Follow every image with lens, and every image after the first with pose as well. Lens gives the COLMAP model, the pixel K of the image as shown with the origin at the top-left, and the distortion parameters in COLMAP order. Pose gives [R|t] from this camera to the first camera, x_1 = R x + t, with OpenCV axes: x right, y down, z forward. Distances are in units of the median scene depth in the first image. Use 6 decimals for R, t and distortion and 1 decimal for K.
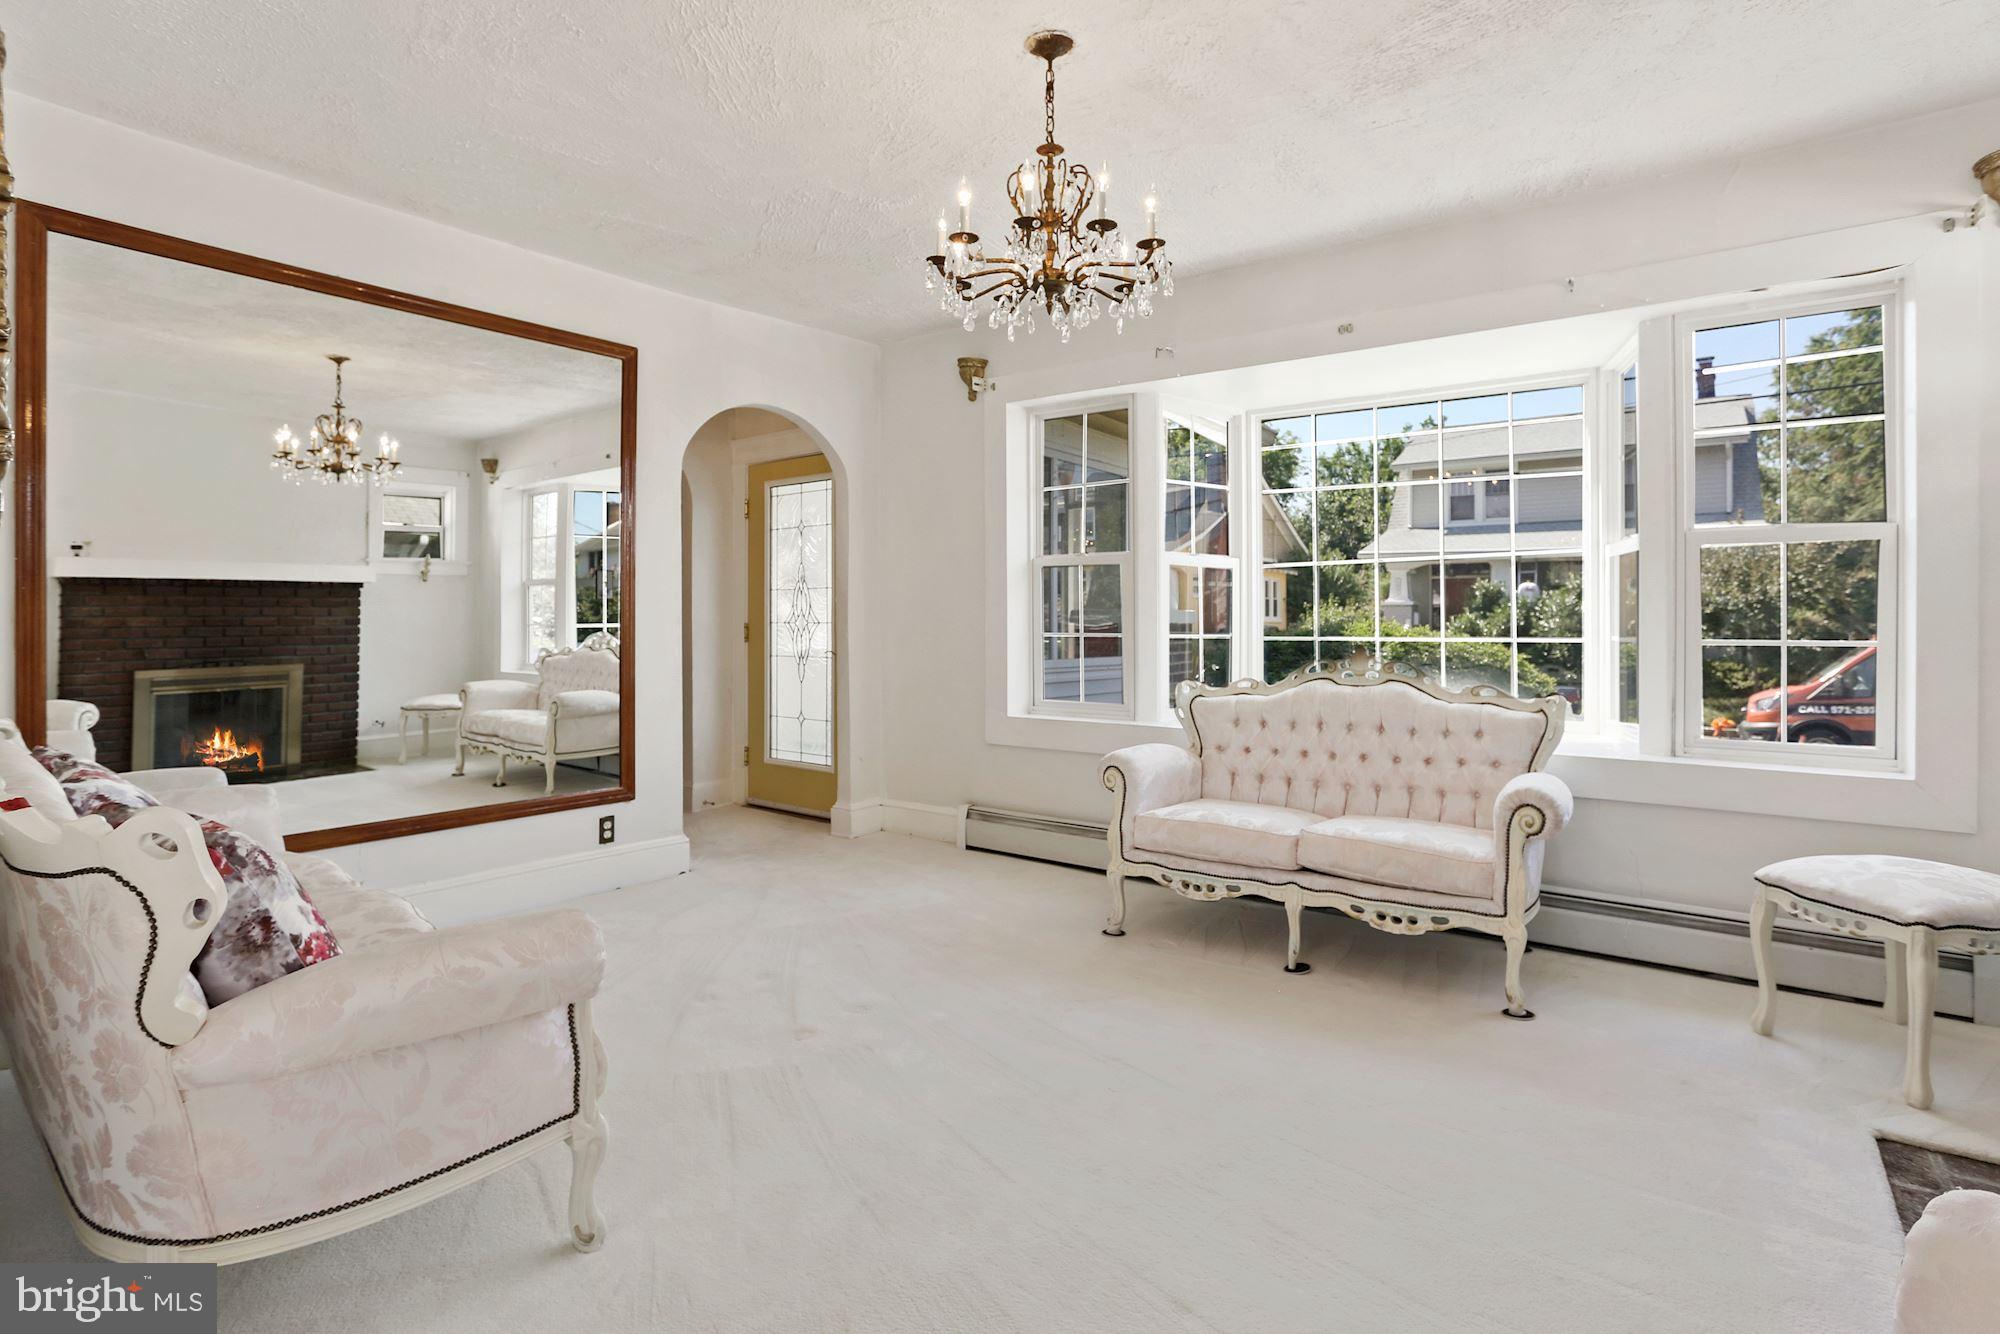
lens RADIAL K [[994.1, 0, 993.7], [0, 994.1, 613.1], [0, 0, 1]] dist [-0.031659, 0.000201]
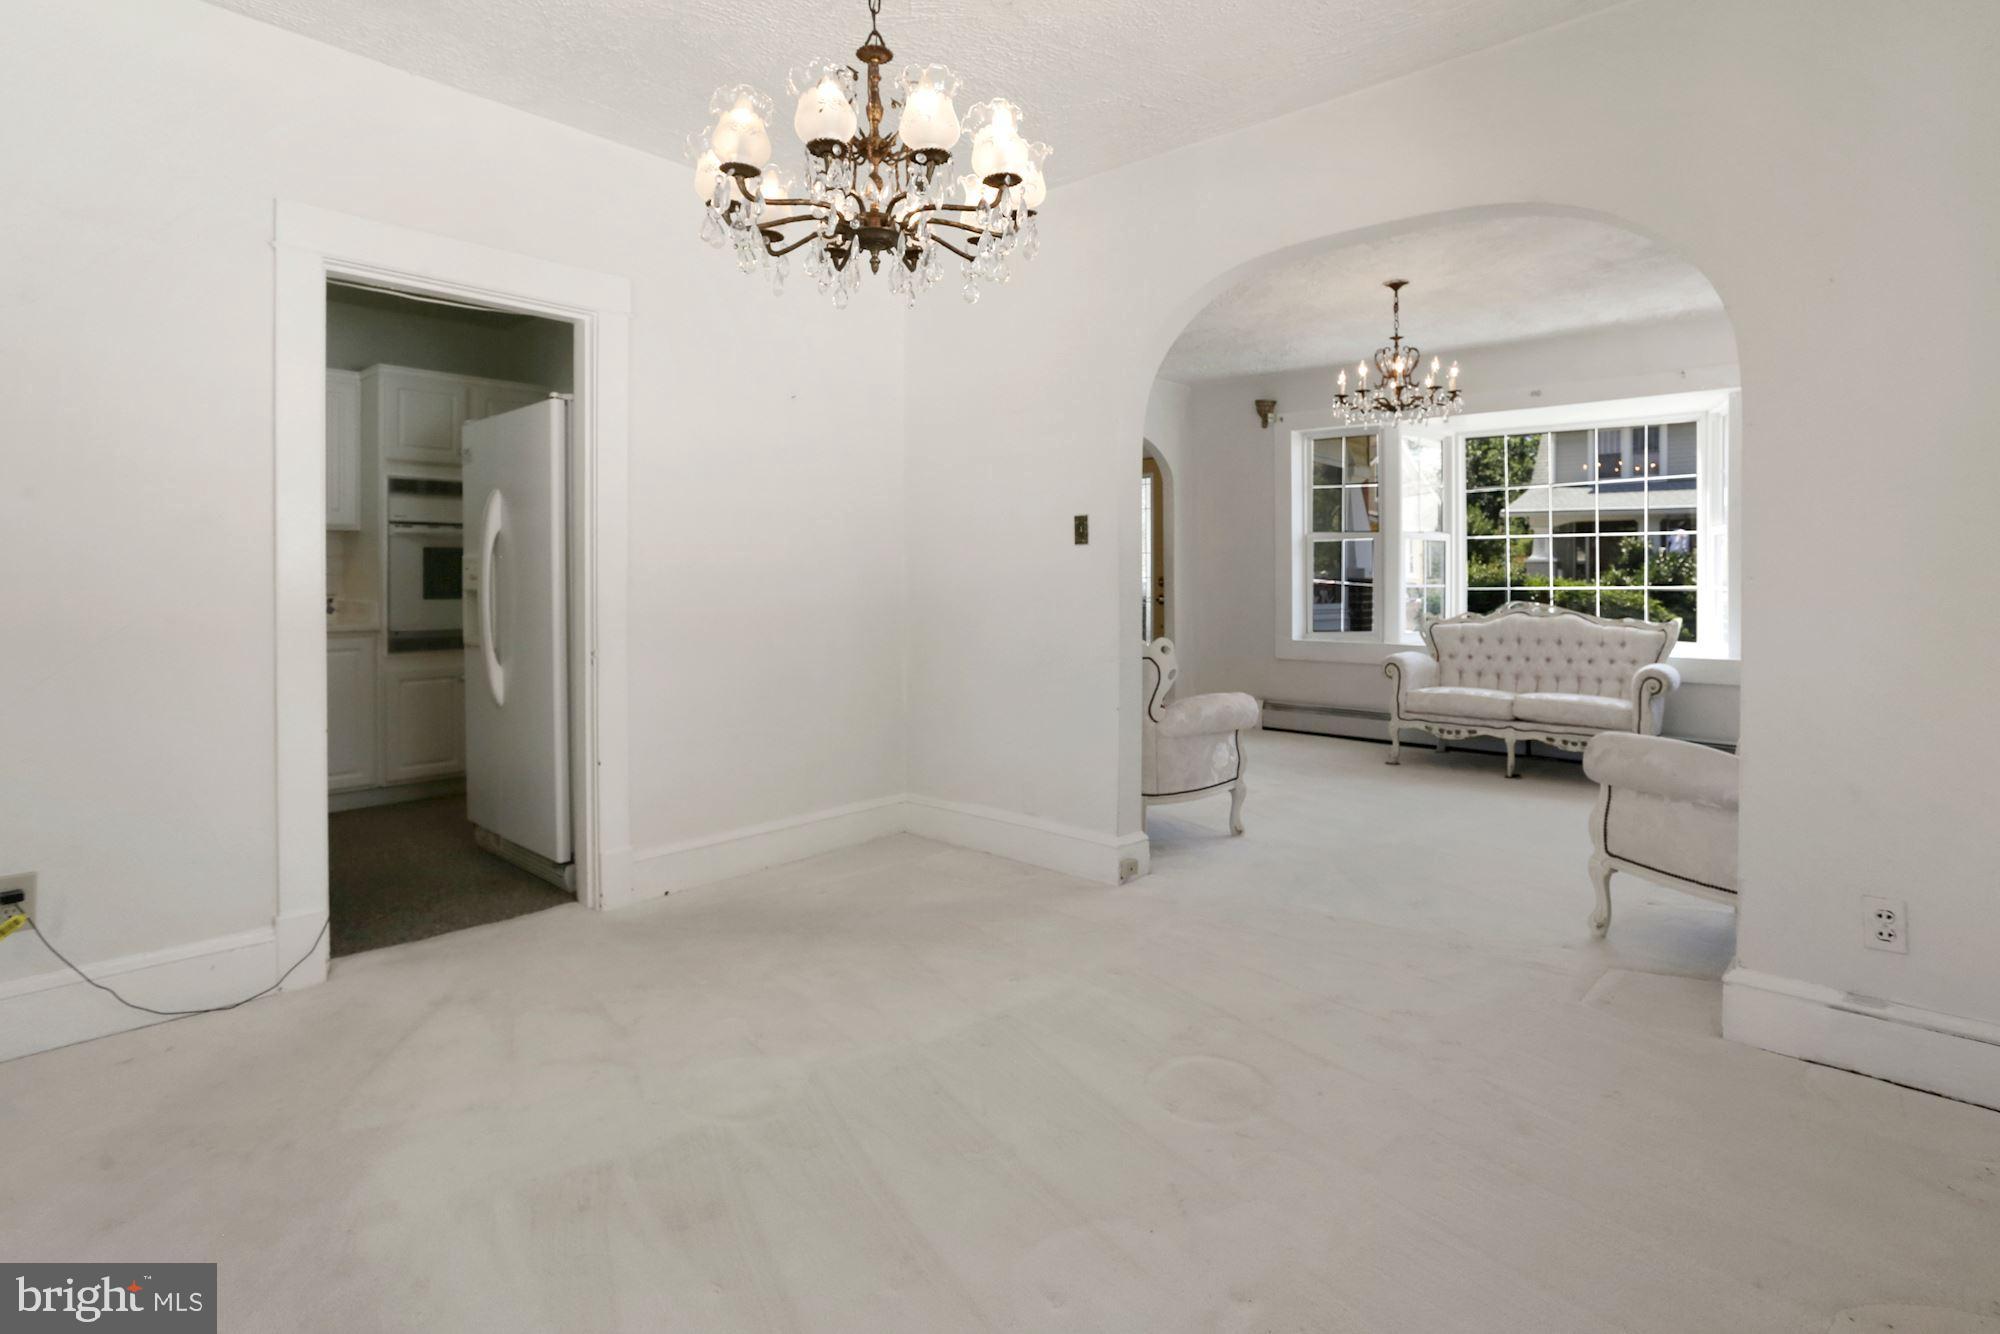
lens RADIAL K [[1037.5, 0, 1003.0], [0, 1037.5, 575.1], [0, 0, 1]] dist [0.000884, 0.000321]
pose [[0.996605, -0.000394, -0.082336, -0.390312], [0.000873, 0.999983, 0.005778, -0.004604], [0.082332, -0.005830, 0.996588, -0.797505]]
